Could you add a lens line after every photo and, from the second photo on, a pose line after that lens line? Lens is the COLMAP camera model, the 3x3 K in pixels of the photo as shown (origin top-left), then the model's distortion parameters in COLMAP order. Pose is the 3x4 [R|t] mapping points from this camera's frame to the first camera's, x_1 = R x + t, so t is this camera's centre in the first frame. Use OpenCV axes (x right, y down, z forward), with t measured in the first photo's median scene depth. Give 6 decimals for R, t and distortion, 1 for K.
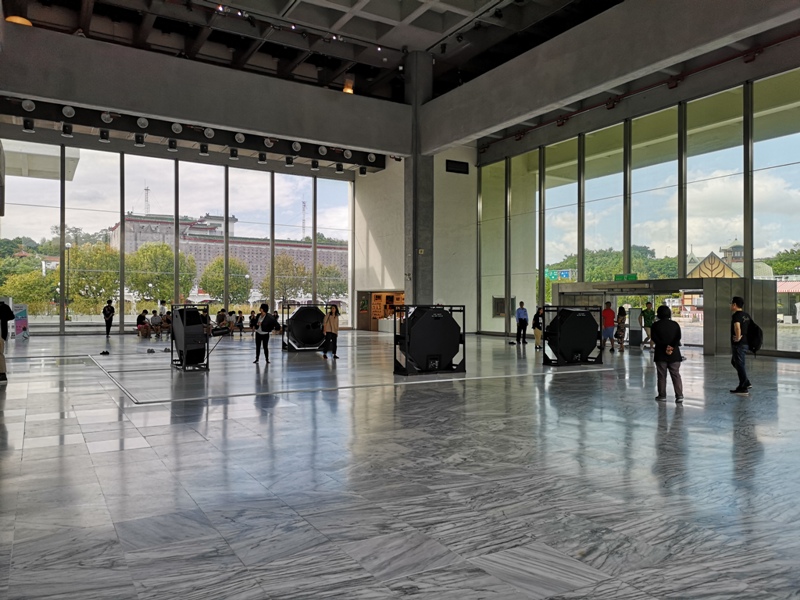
lens RADIAL K [[604.0, 0, 400.0], [0, 604.0, 300.0], [0, 0, 1]] dist [0.002710, -0.105207]
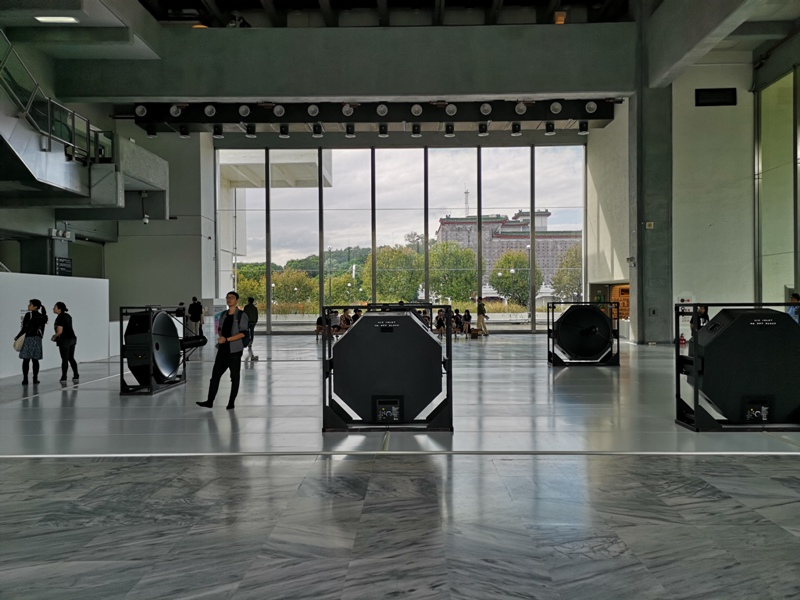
lens RADIAL K [[604.0, 0, 400.0], [0, 604.0, 300.0], [0, 0, 1]] dist [0.002710, -0.105207]
pose [[0.853933, -0.011402, -0.520258, 0.131132], [0.014433, 0.999894, 0.001777, 0.001849], [0.520183, -0.009027, 0.854007, 0.202231]]
